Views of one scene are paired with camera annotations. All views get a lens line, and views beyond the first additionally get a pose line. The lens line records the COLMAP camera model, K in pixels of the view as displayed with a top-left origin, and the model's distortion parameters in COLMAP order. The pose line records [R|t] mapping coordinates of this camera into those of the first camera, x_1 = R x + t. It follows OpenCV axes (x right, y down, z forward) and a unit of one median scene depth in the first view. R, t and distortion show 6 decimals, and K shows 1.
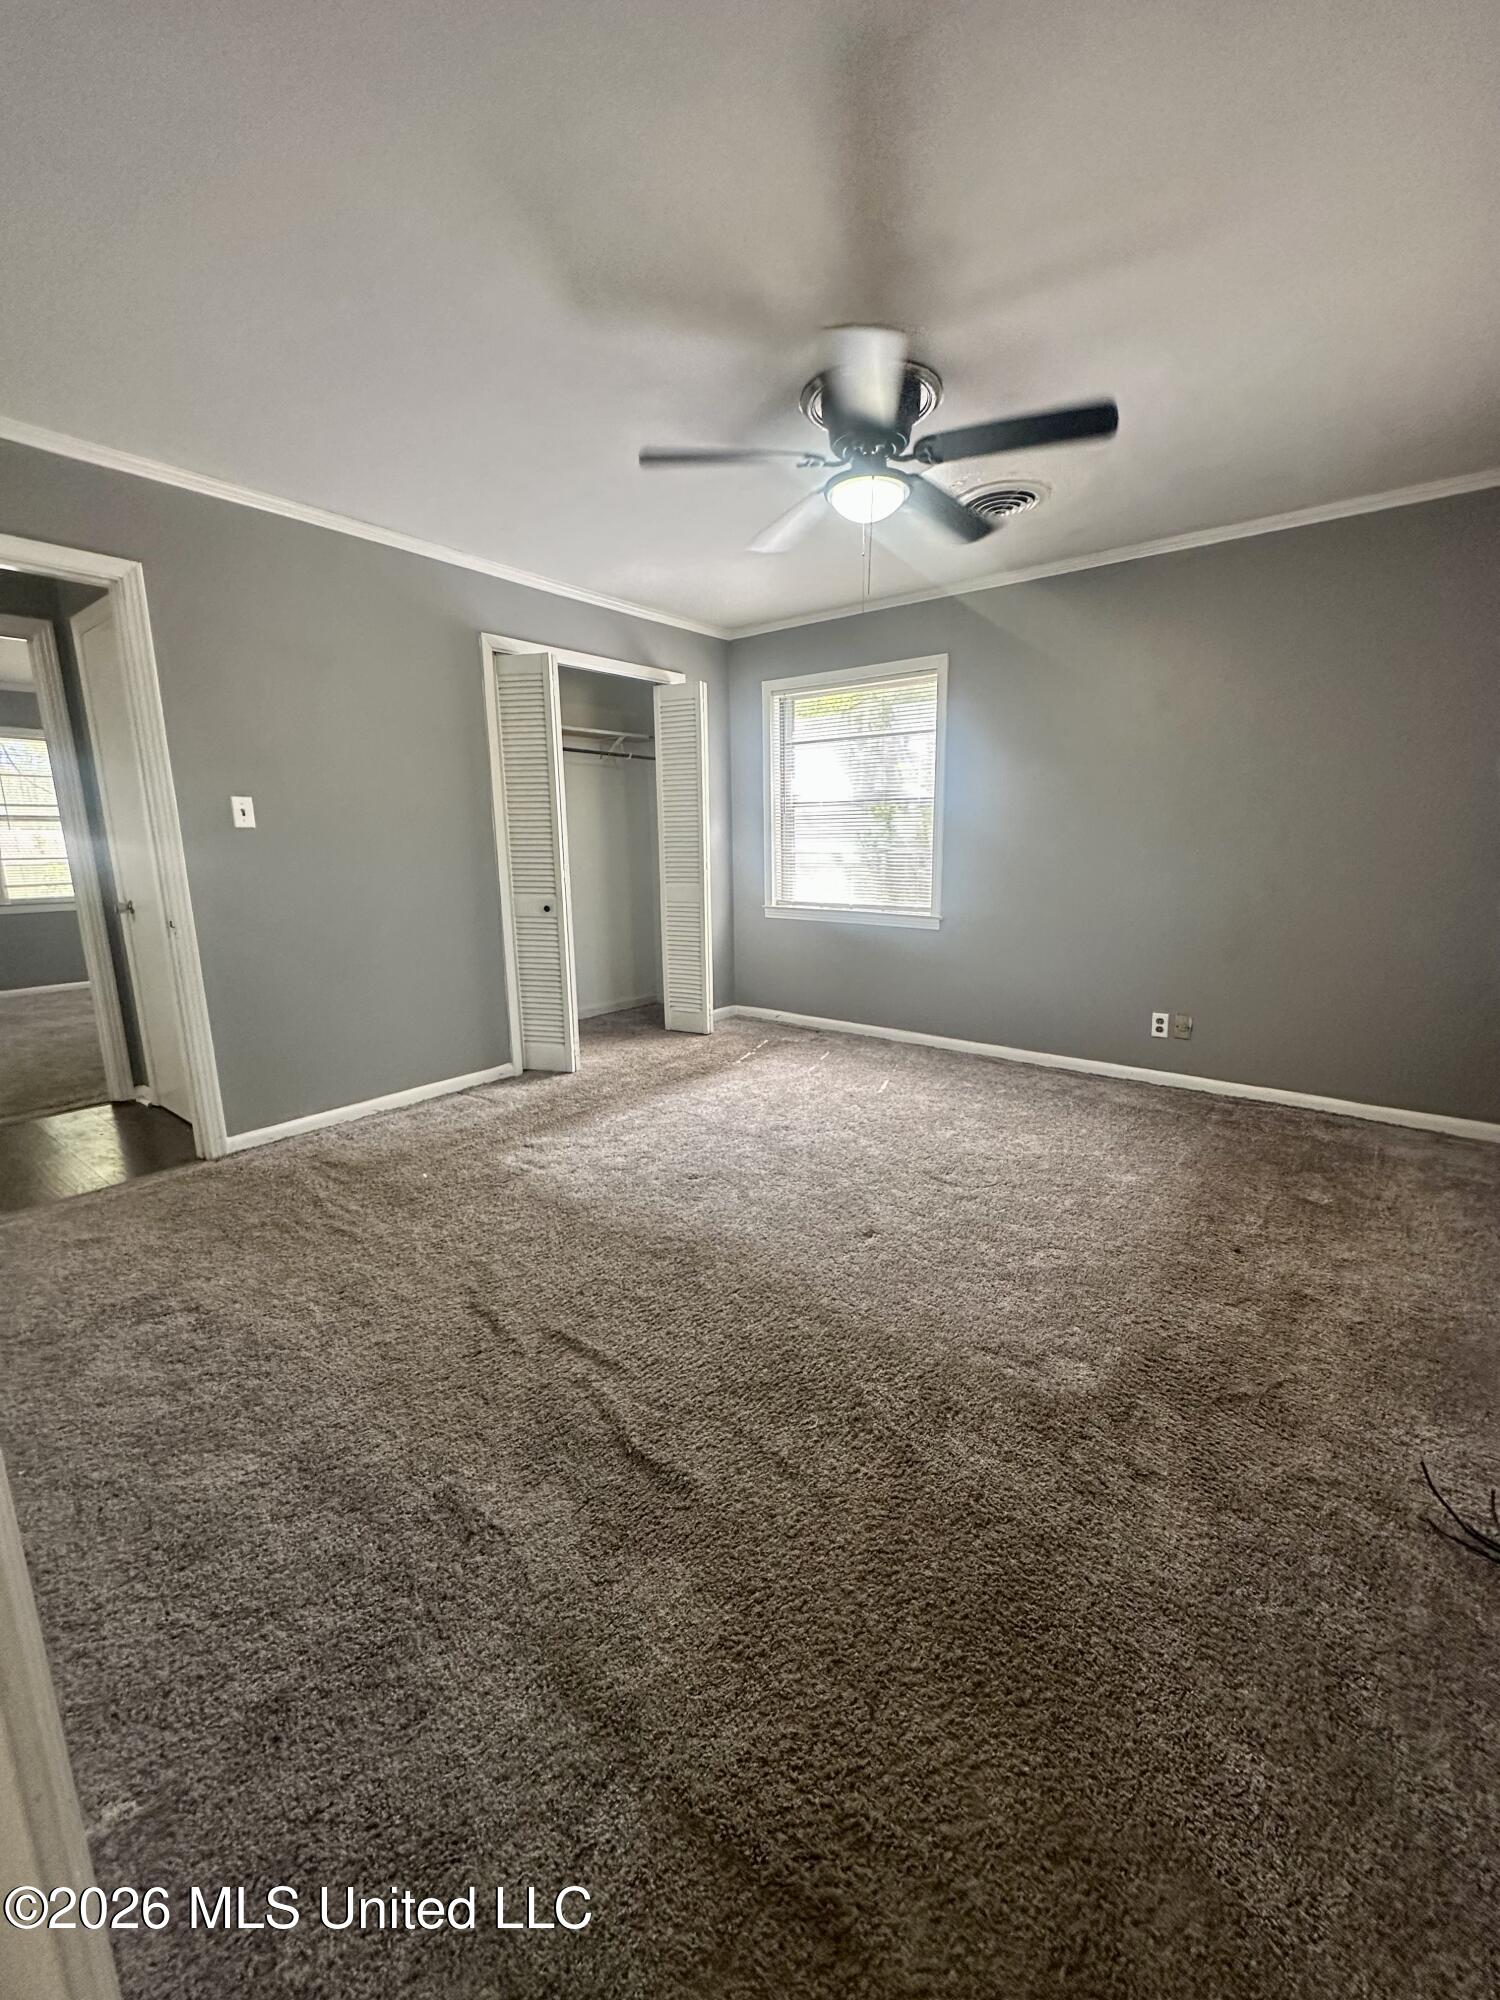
lens RADIAL K [[795.1, 0, 753.4], [0, 795.1, 999.2], [0, 0, 1]] dist [-0.007800, 0.000362]
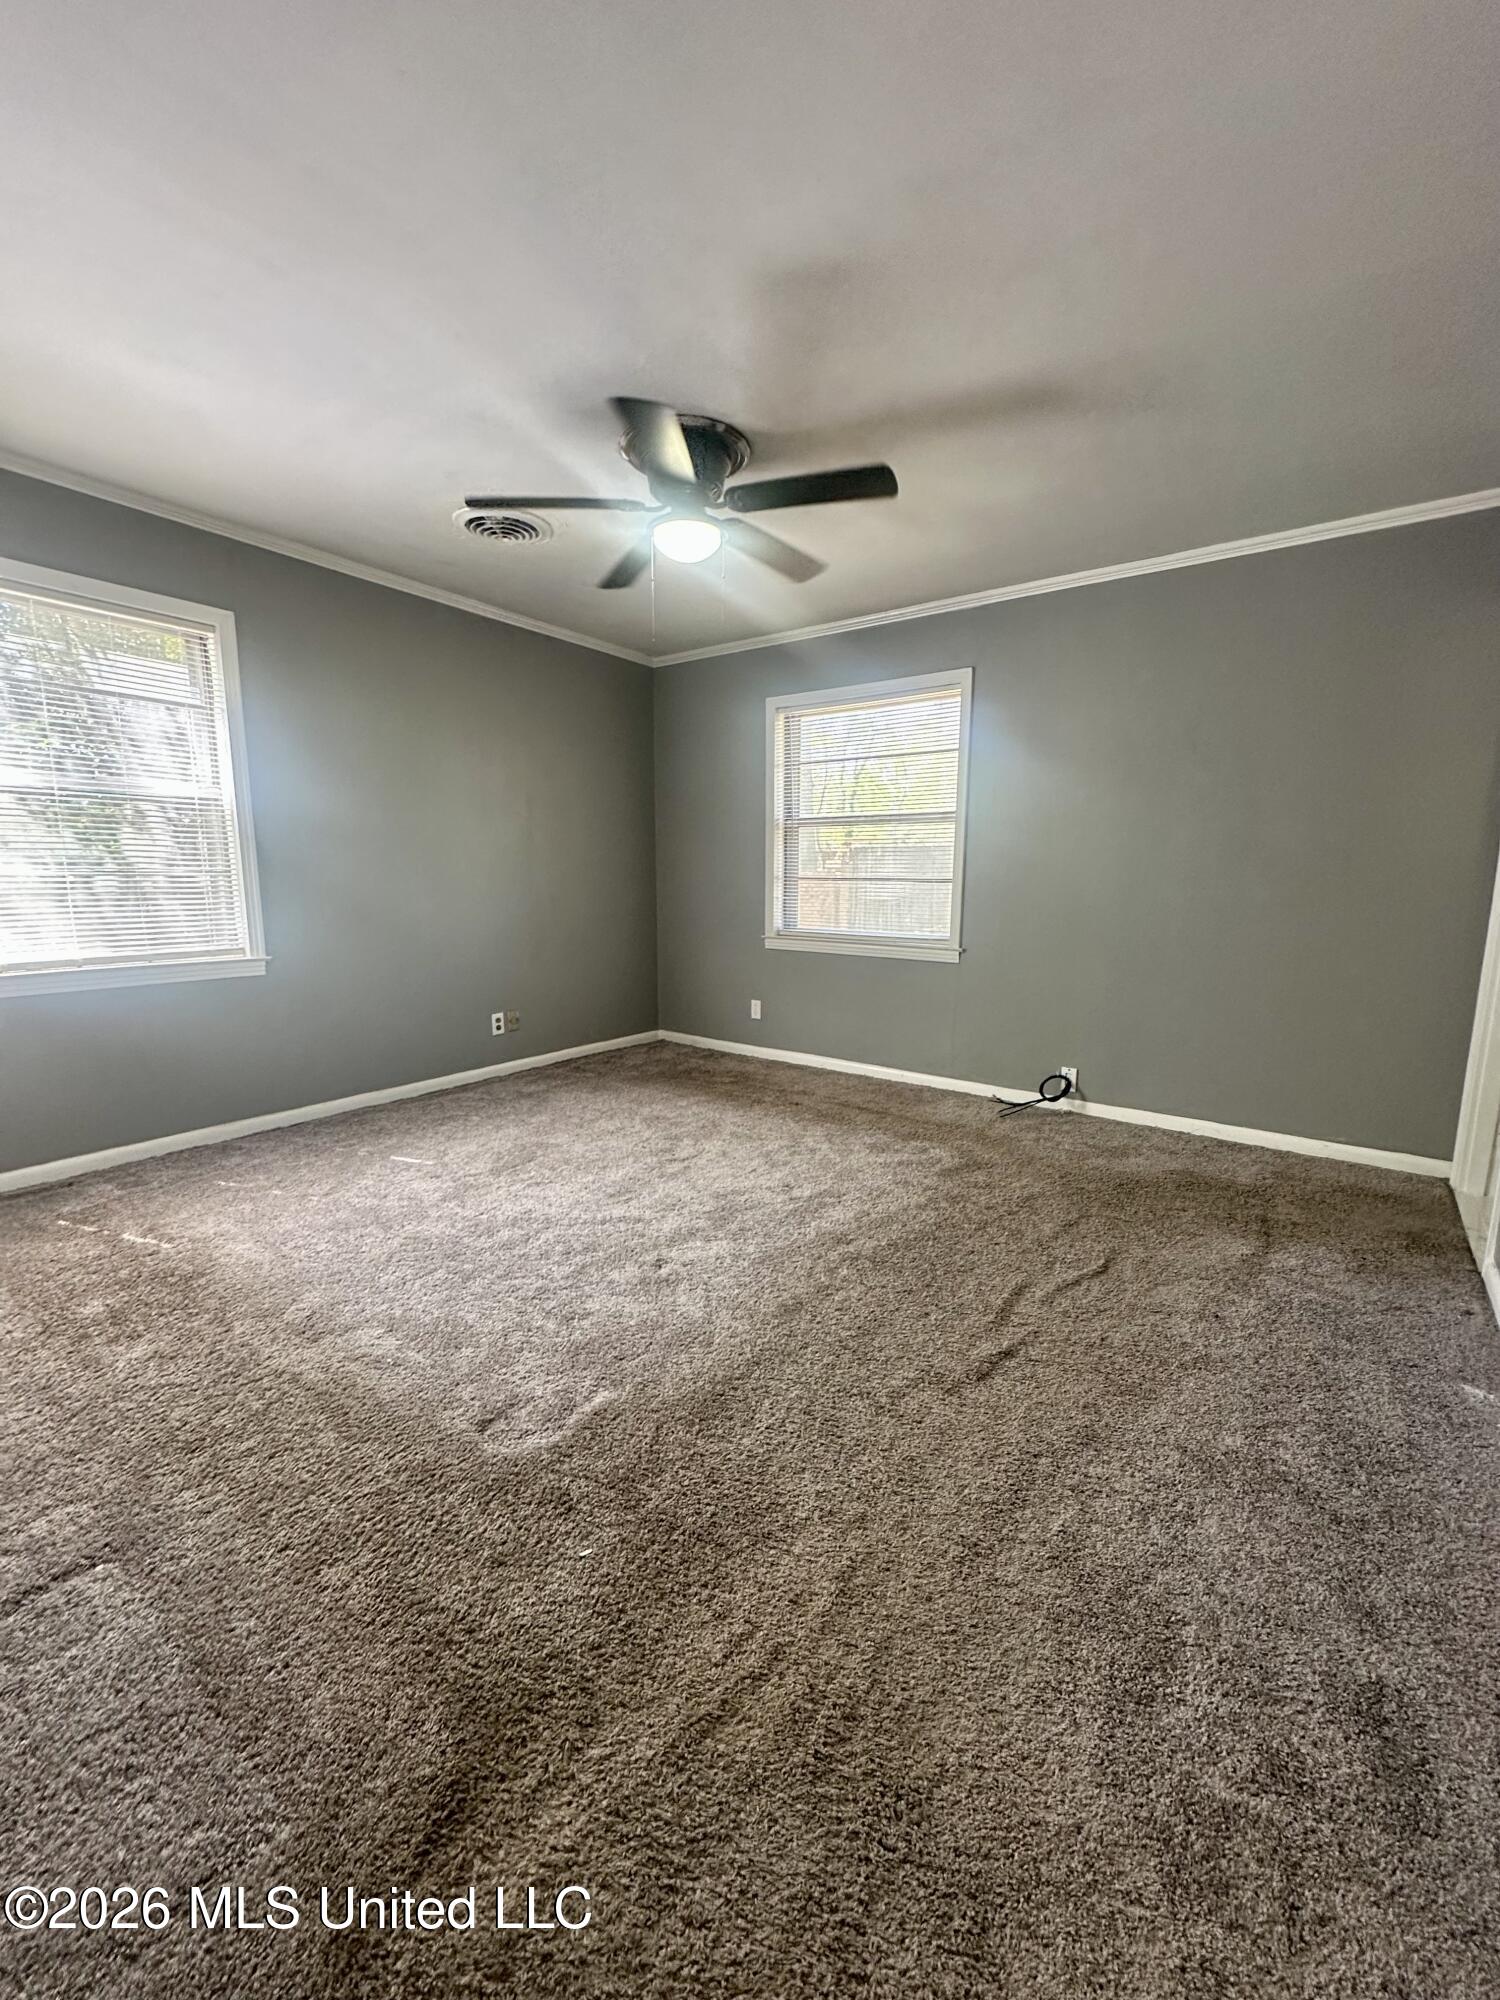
lens RADIAL K [[795.1, 0, 753.4], [0, 795.1, 999.2], [0, 0, 1]] dist [-0.007800, 0.000362]
pose [[-0.030654, -0.151982, 0.987908, -0.625489], [0.188541, 0.969750, 0.155039, -0.110334], [-0.981587, 0.191013, -0.001072, 0.637302]]
